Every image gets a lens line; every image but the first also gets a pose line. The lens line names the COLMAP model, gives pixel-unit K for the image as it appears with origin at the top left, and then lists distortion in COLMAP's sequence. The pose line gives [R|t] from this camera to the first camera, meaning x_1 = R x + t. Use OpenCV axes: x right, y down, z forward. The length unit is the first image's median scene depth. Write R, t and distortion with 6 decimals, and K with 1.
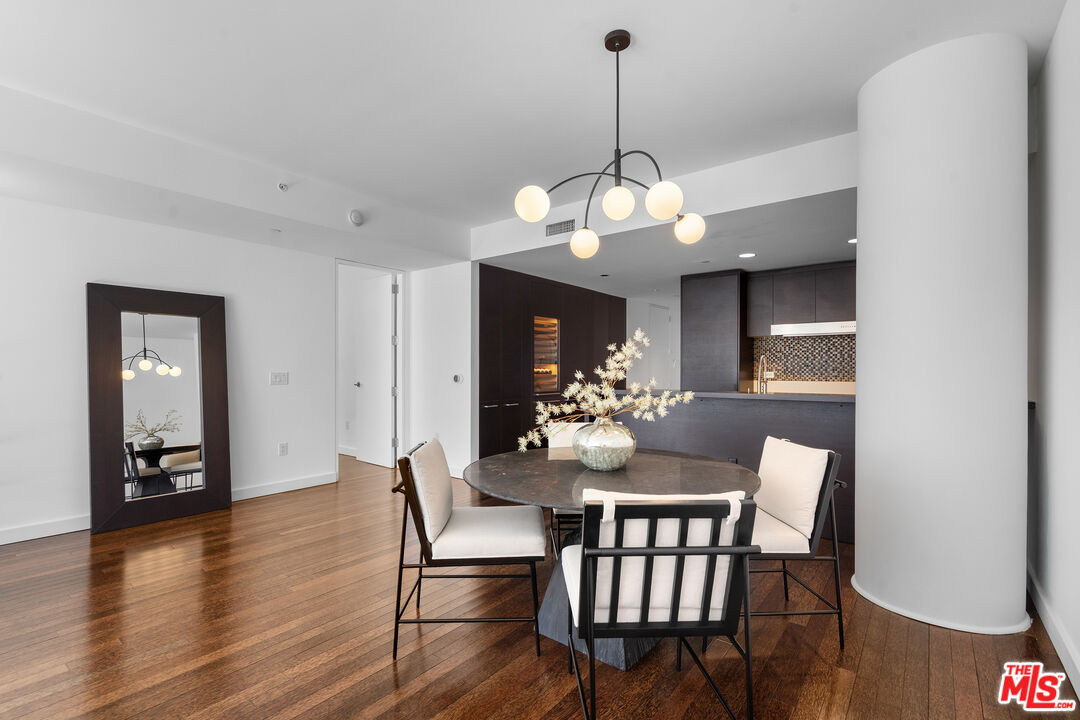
lens RADIAL K [[497.0, 0, 548.3], [0, 497.0, 371.8], [0, 0, 1]] dist [-0.002299, 0.001752]
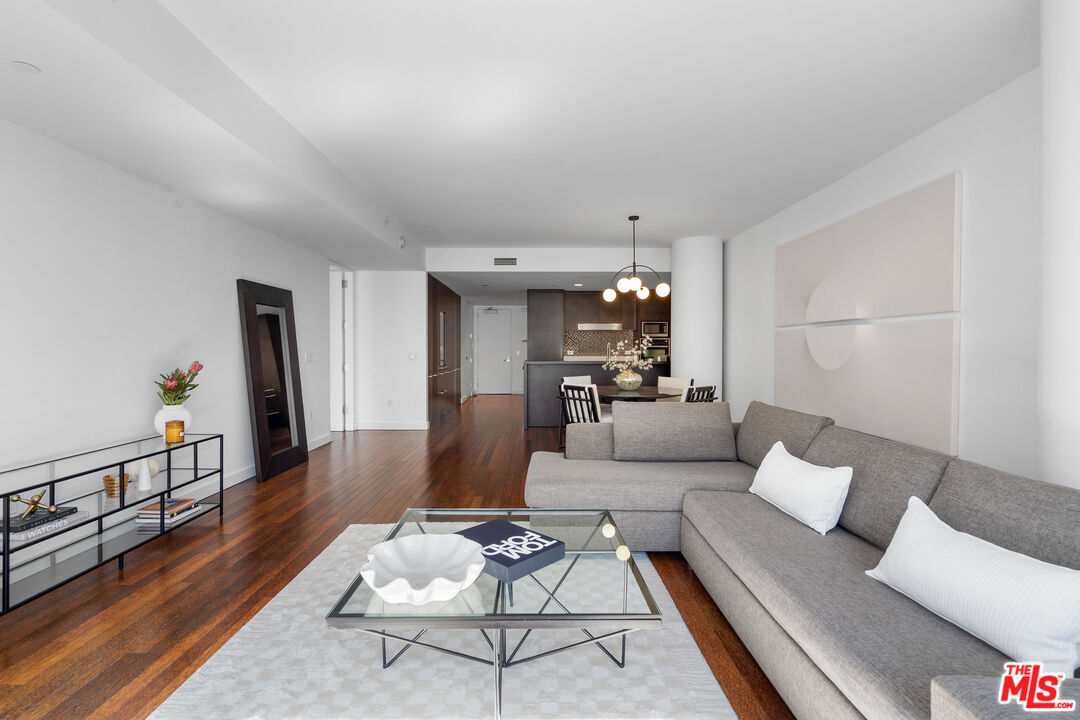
lens RADIAL K [[497.0, 0, 538.3], [0, 497.0, 351.2], [0, 0, 1]] dist [-0.002299, 0.001752]
pose [[0.781241, -0.003461, 0.624220, -0.704660], [0.002349, 0.999994, 0.002604, -0.002769], [-0.624225, -0.000568, 0.781245, -0.256330]]
